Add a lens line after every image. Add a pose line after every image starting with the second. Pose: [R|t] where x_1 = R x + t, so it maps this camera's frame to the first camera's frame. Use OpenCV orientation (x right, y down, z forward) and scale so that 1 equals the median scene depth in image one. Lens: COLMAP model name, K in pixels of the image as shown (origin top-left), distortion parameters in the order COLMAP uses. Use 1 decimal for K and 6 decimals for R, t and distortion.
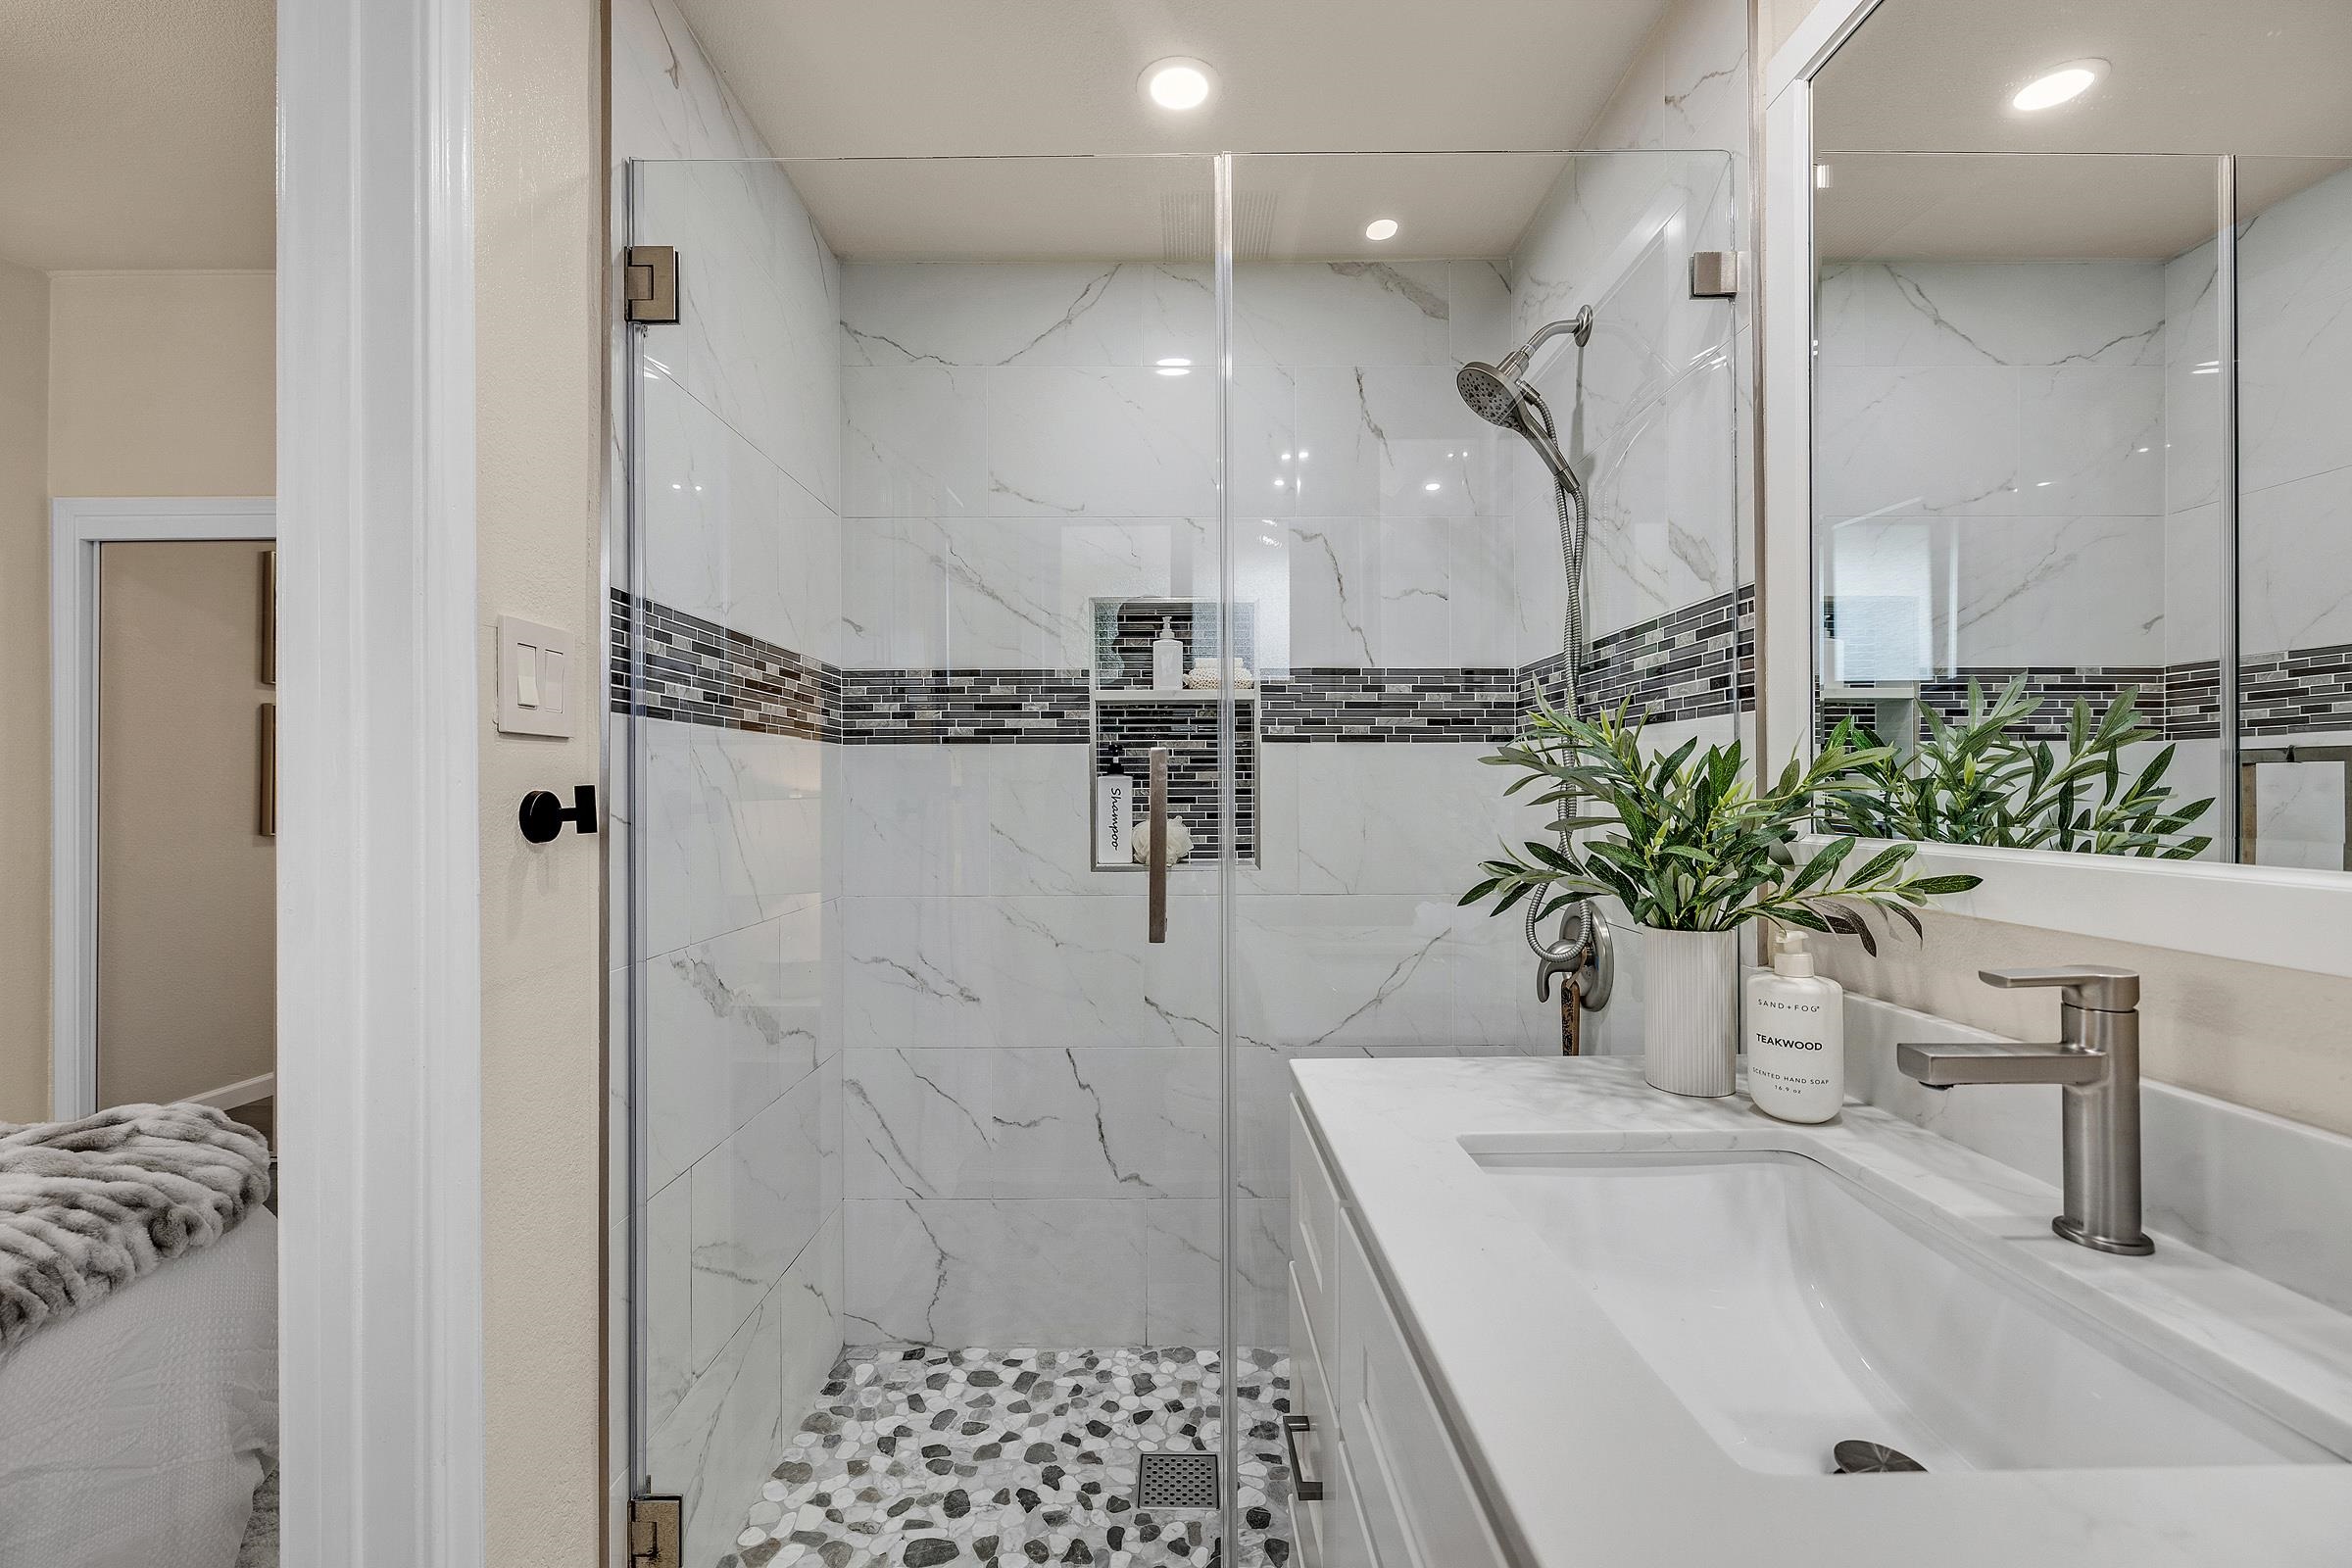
lens RADIAL K [[976.7, 0, 1169.5], [0, 976.7, 782.4], [0, 0, 1]] dist [-0.001385, -0.000005]
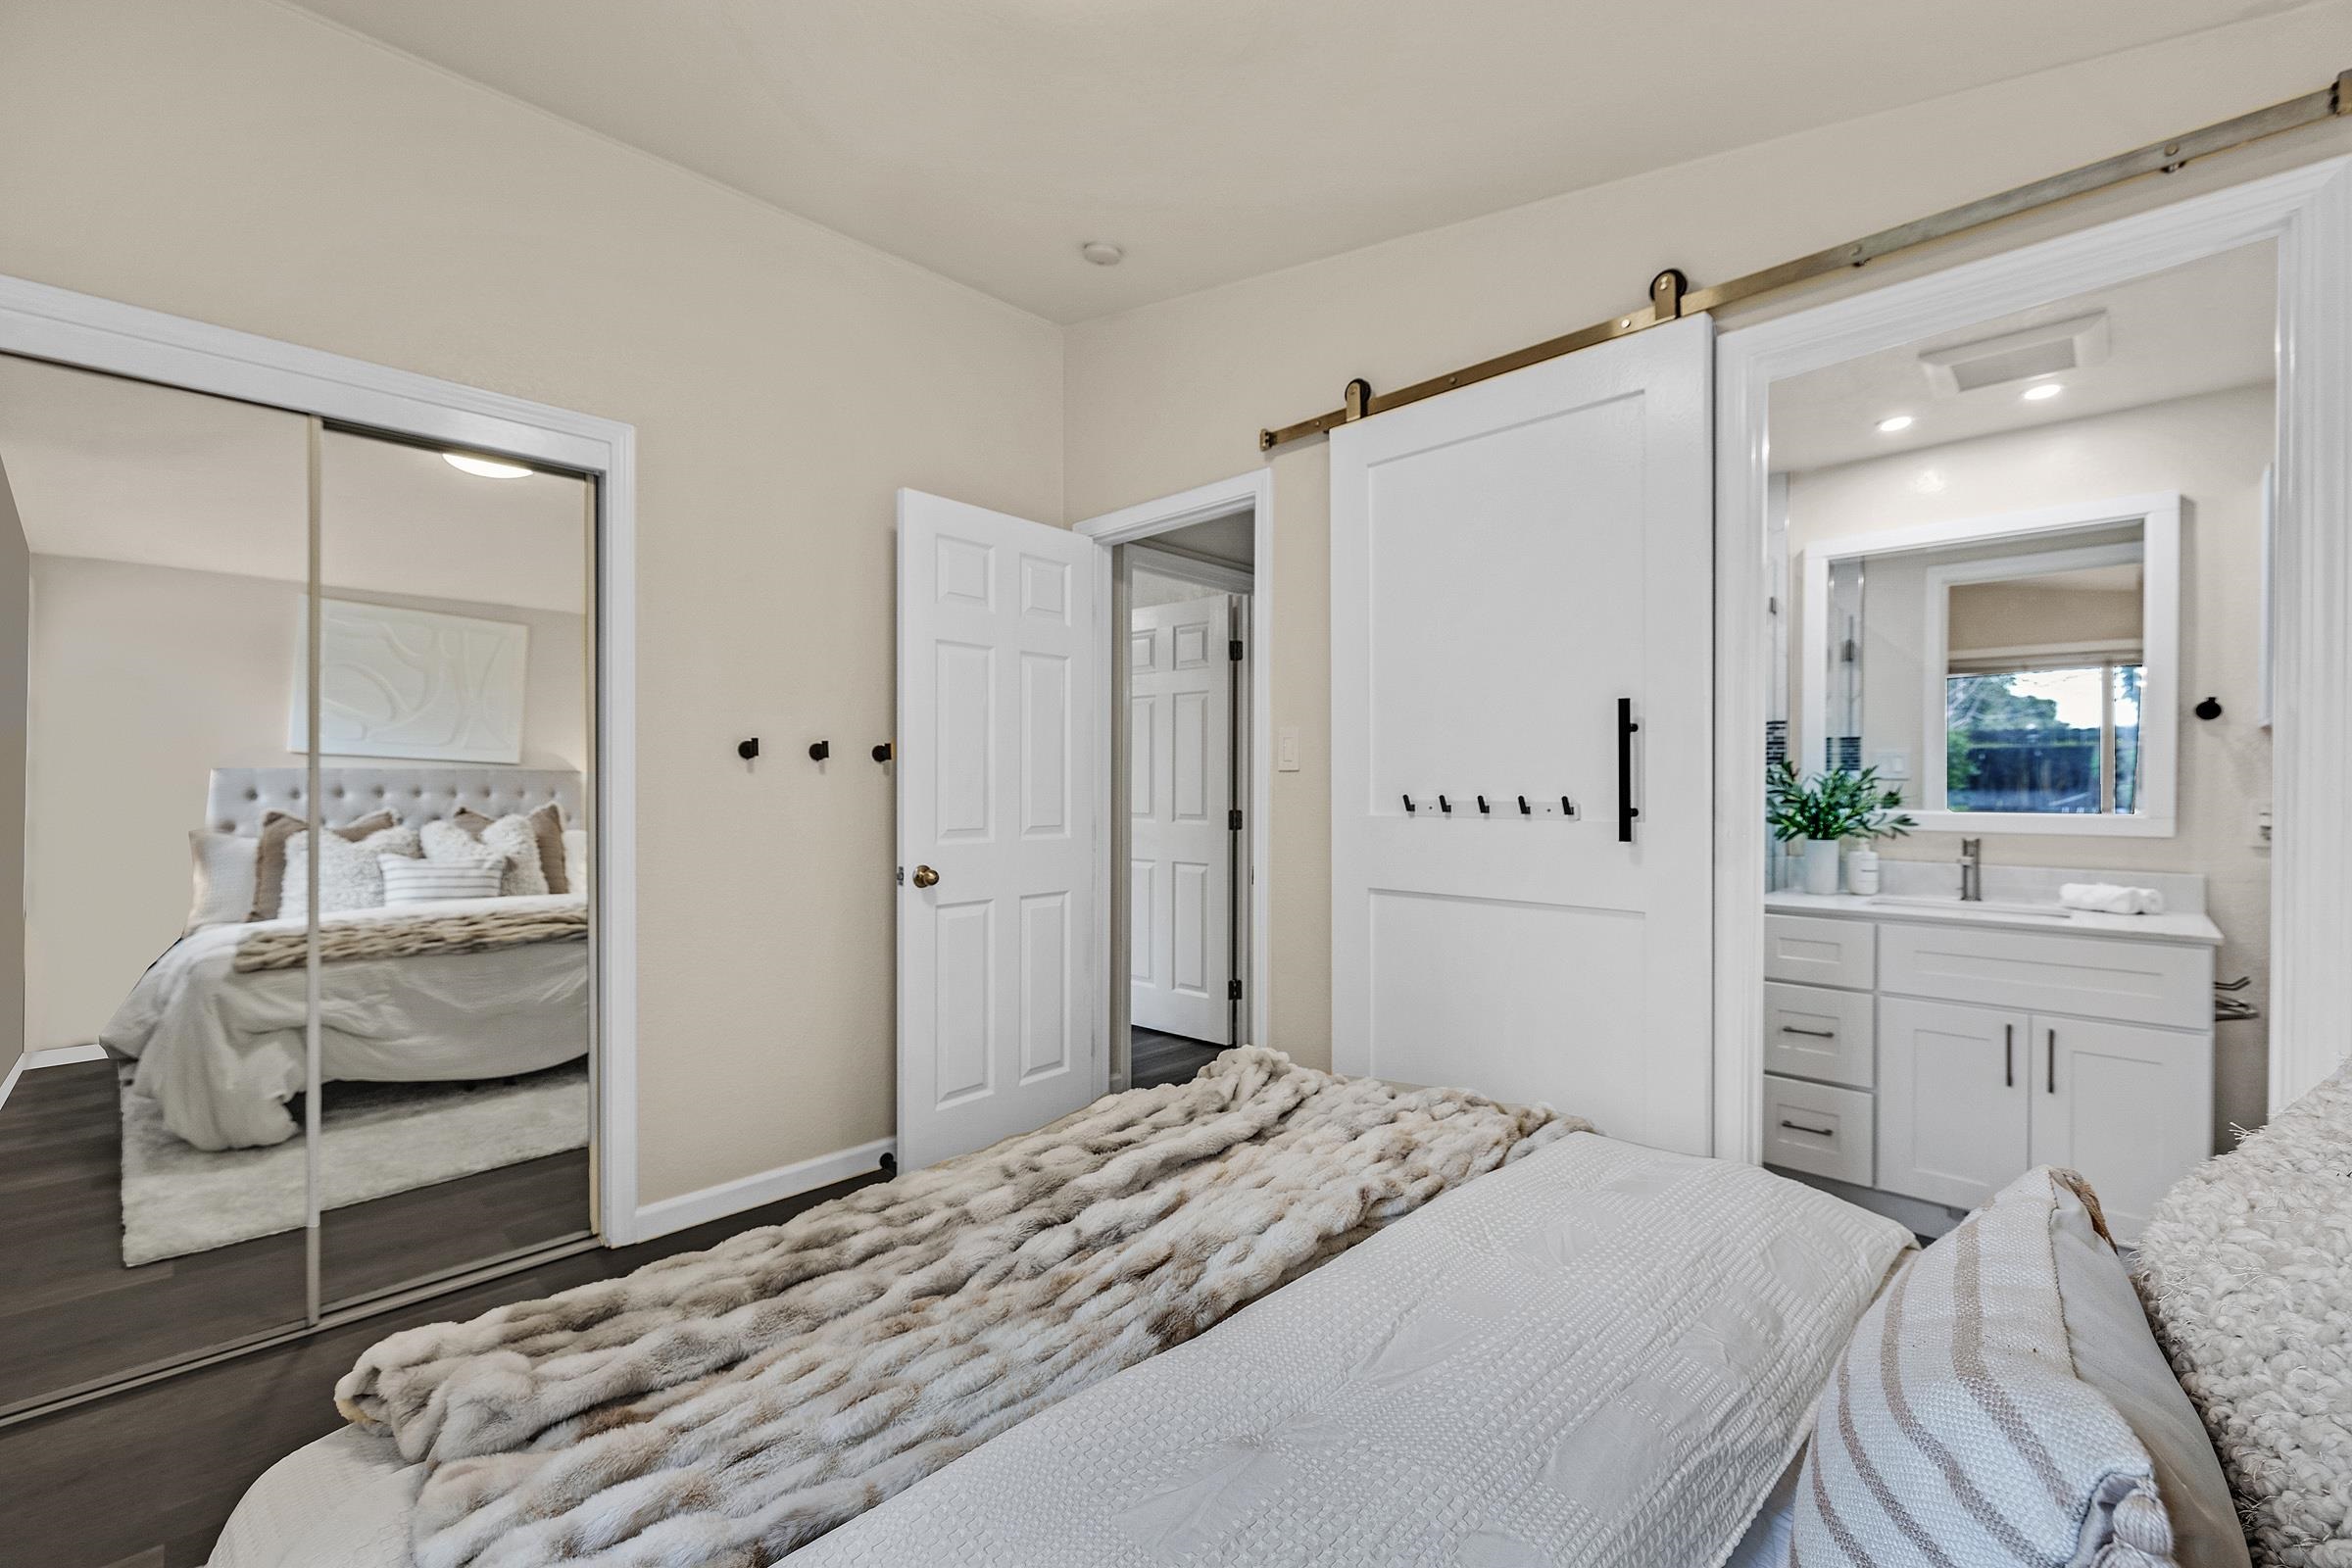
lens RADIAL K [[976.7, 0, 1169.5], [0, 976.7, 782.4], [0, 0, 1]] dist [-0.001385, -0.000005]
pose [[0.717756, -0.003081, 0.696288, -1.851092], [-0.008764, 0.999871, 0.013458, -0.032842], [-0.696239, -0.015762, 0.717637, 0.153062]]
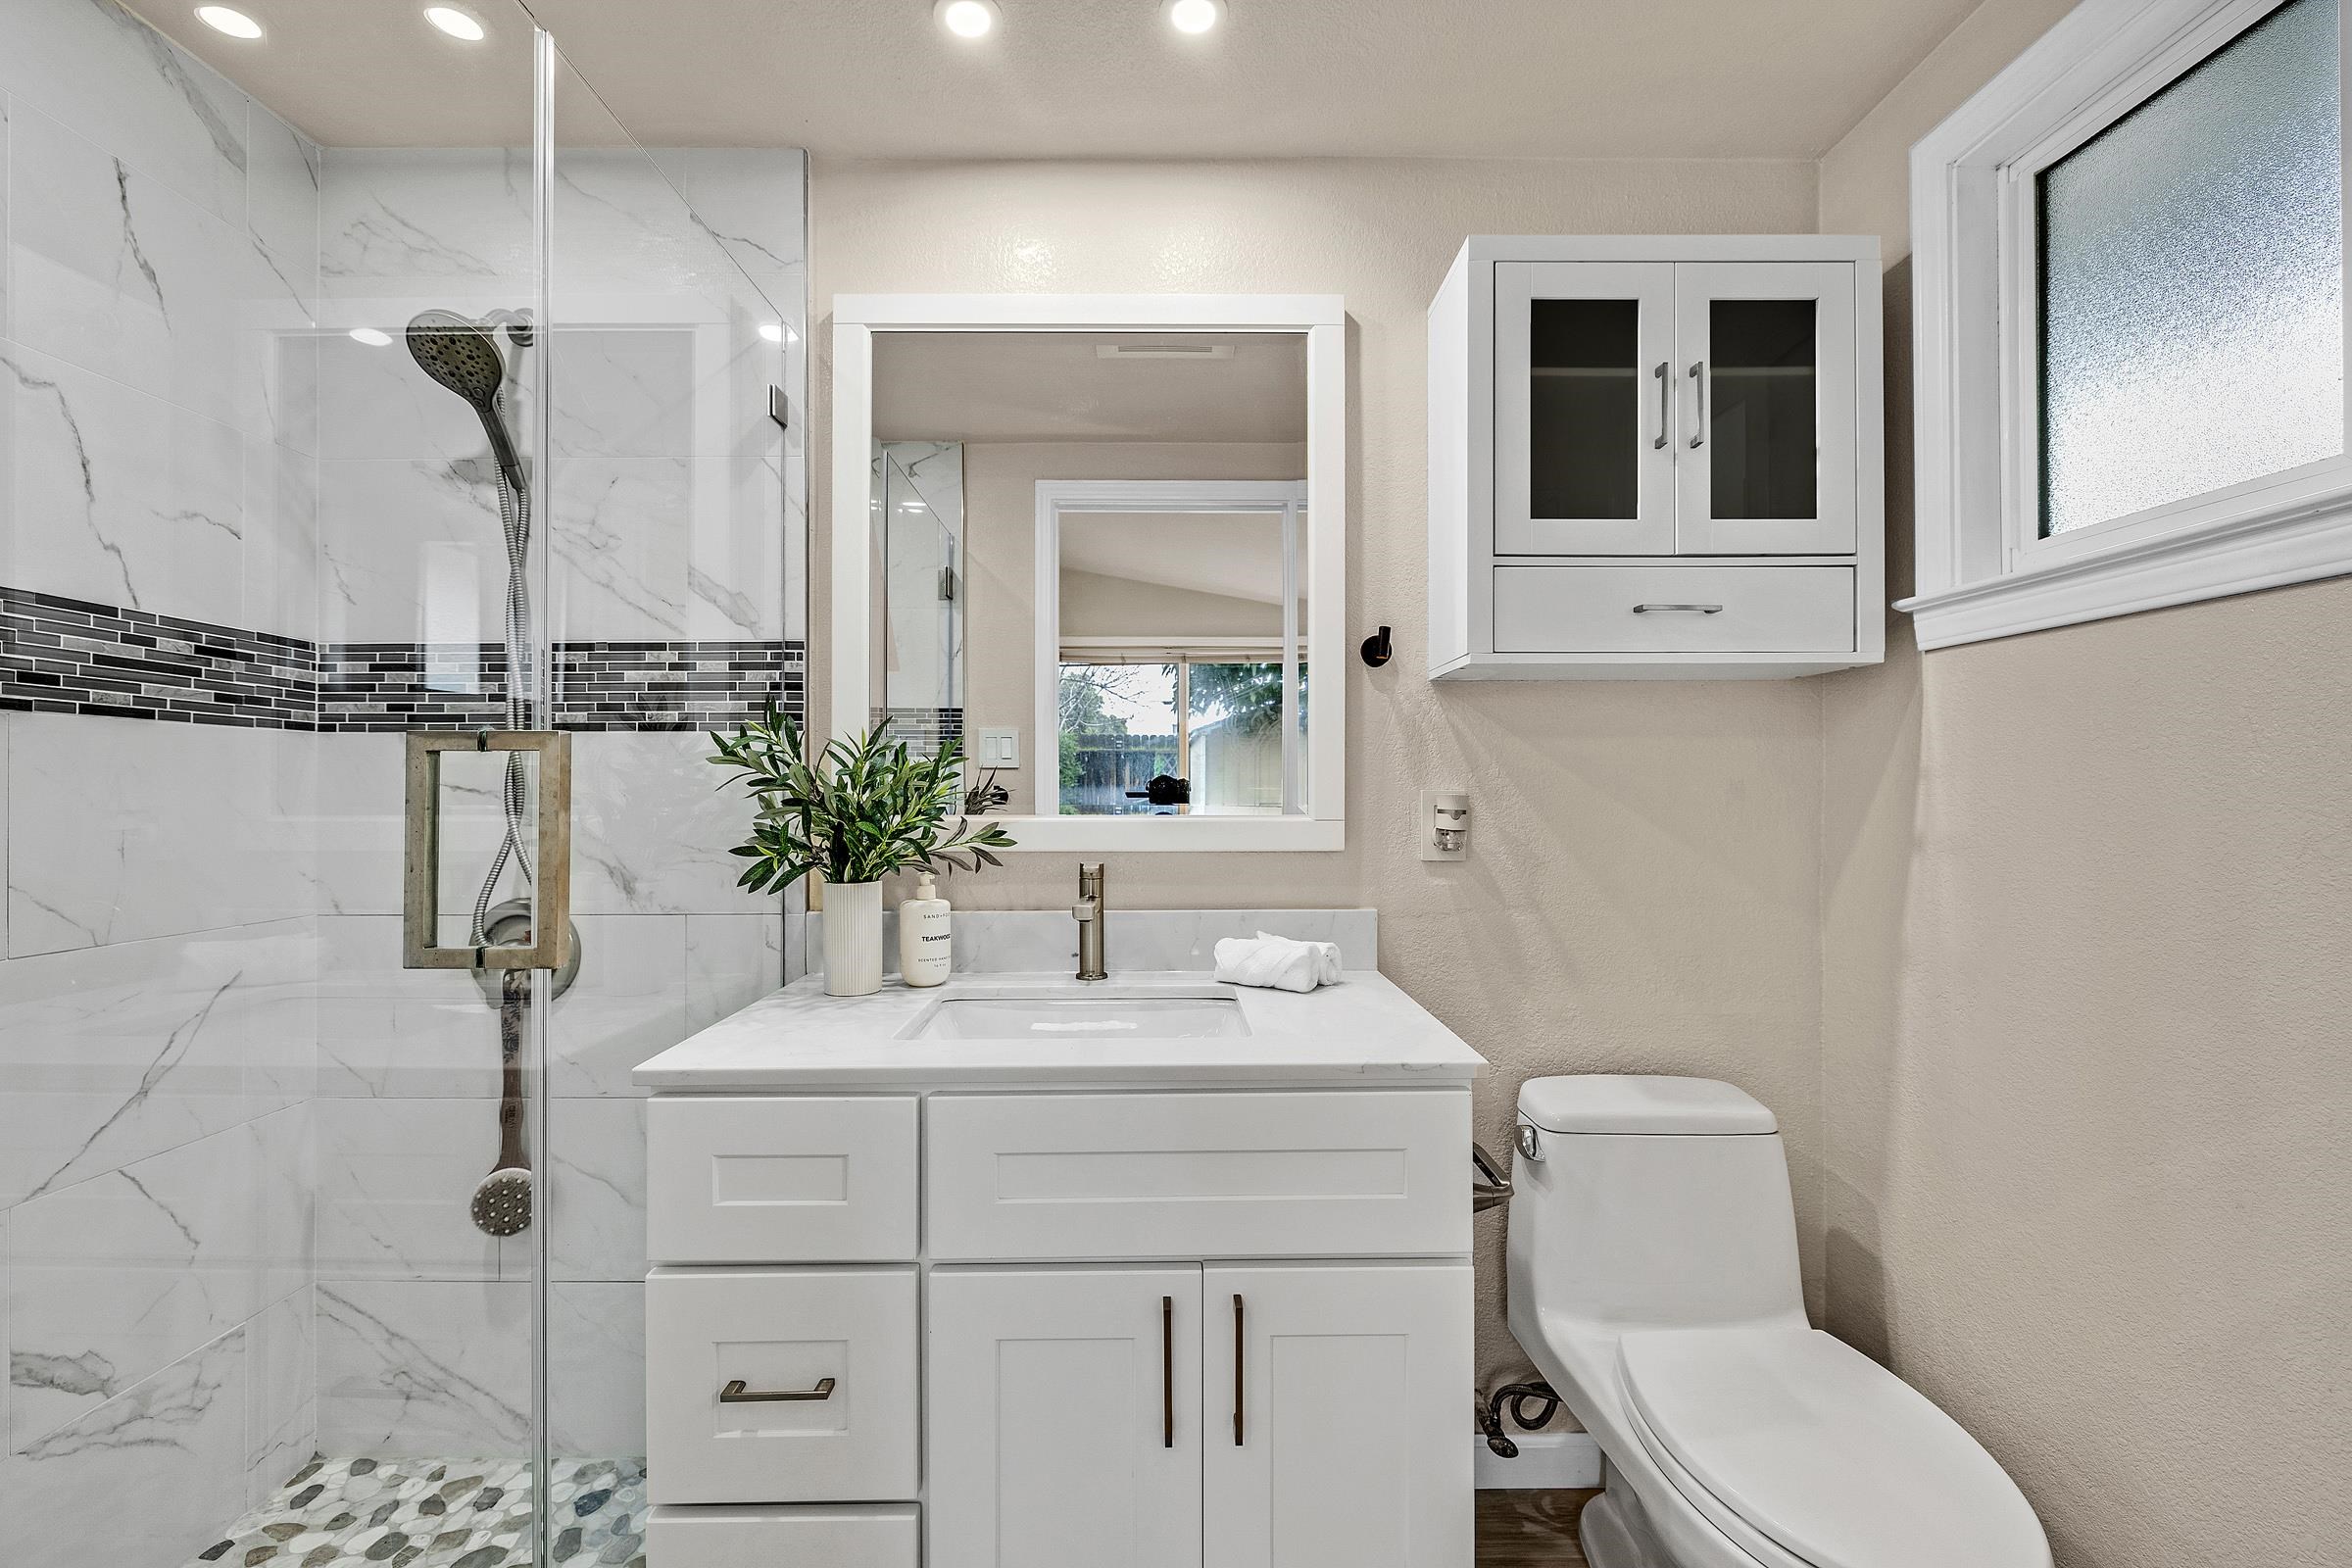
lens RADIAL K [[976.7, 0, 1169.5], [0, 976.7, 782.4], [0, 0, 1]] dist [-0.001385, -0.000005]
pose [[0.019534, -0.004245, 0.999800, -0.564849], [-0.011007, 0.999929, 0.004460, -0.008143], [-0.999749, -0.011092, 0.019486, 0.311326]]
